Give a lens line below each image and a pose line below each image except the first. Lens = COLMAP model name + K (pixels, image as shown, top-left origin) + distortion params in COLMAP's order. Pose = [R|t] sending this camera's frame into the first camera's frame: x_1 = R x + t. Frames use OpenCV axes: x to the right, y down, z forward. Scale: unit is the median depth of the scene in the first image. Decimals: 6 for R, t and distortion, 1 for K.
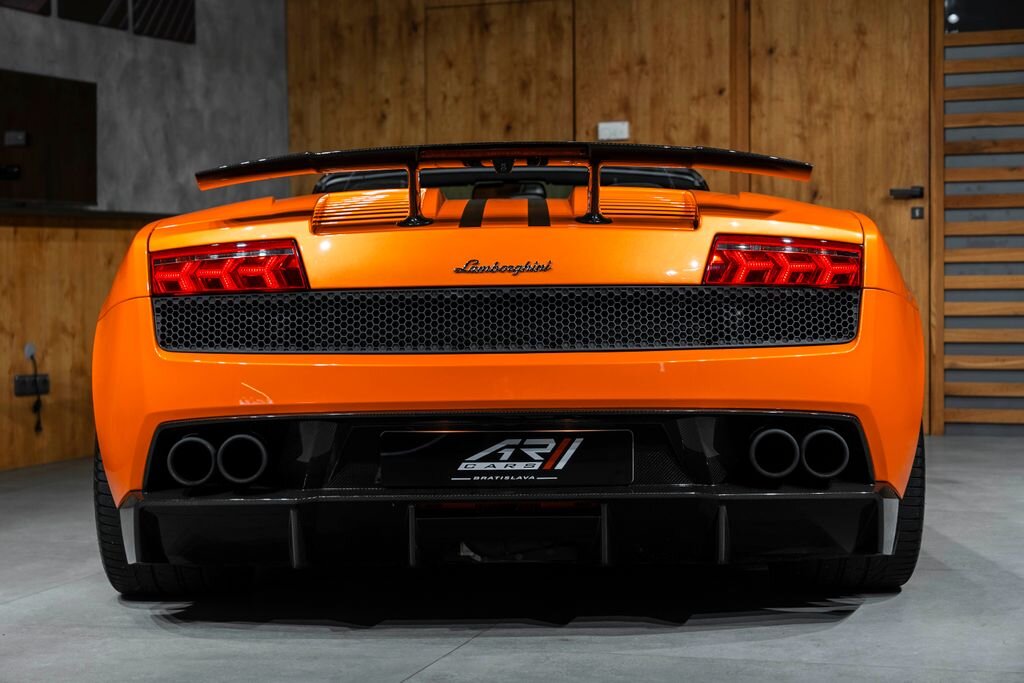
lens RADIAL K [[1919.9, 0, 510.9], [0, 1919.9, 339.4], [0, 0, 1]] dist [0.000518, 0.000000]
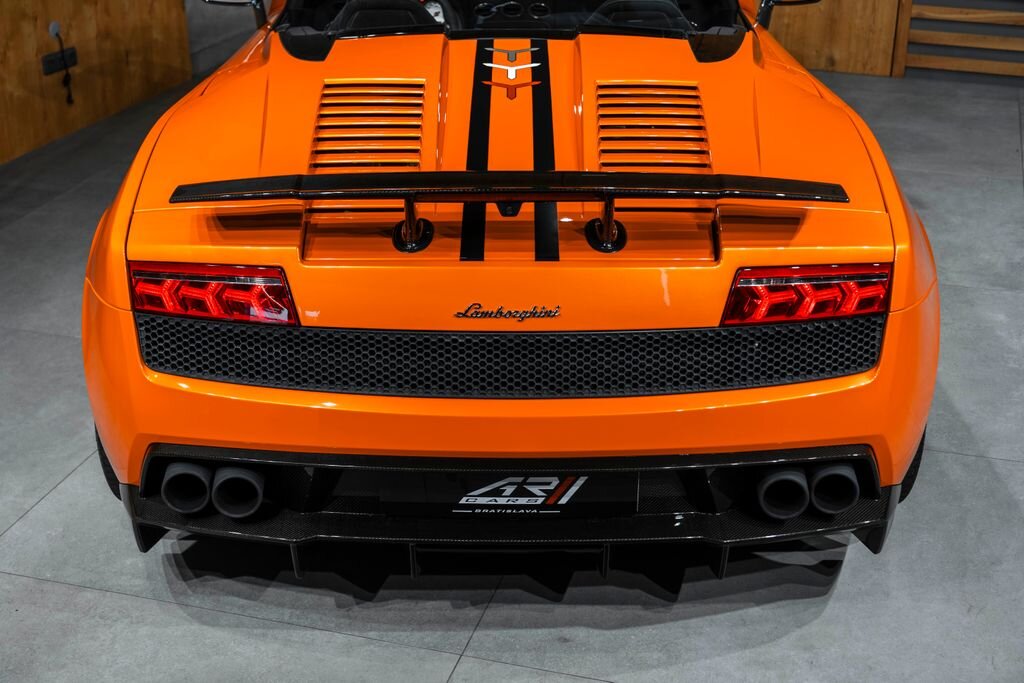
lens RADIAL K [[1517.3, 0, 511.4], [0, 1517.3, 347.8], [0, 0, 1]] dist [0.004203, 0.000000]
pose [[0.999911, 0.010694, 0.007936, -0.007694], [-0.012911, 0.924583, 0.380762, -0.293238], [-0.003265, -0.380830, 0.924639, 0.307225]]
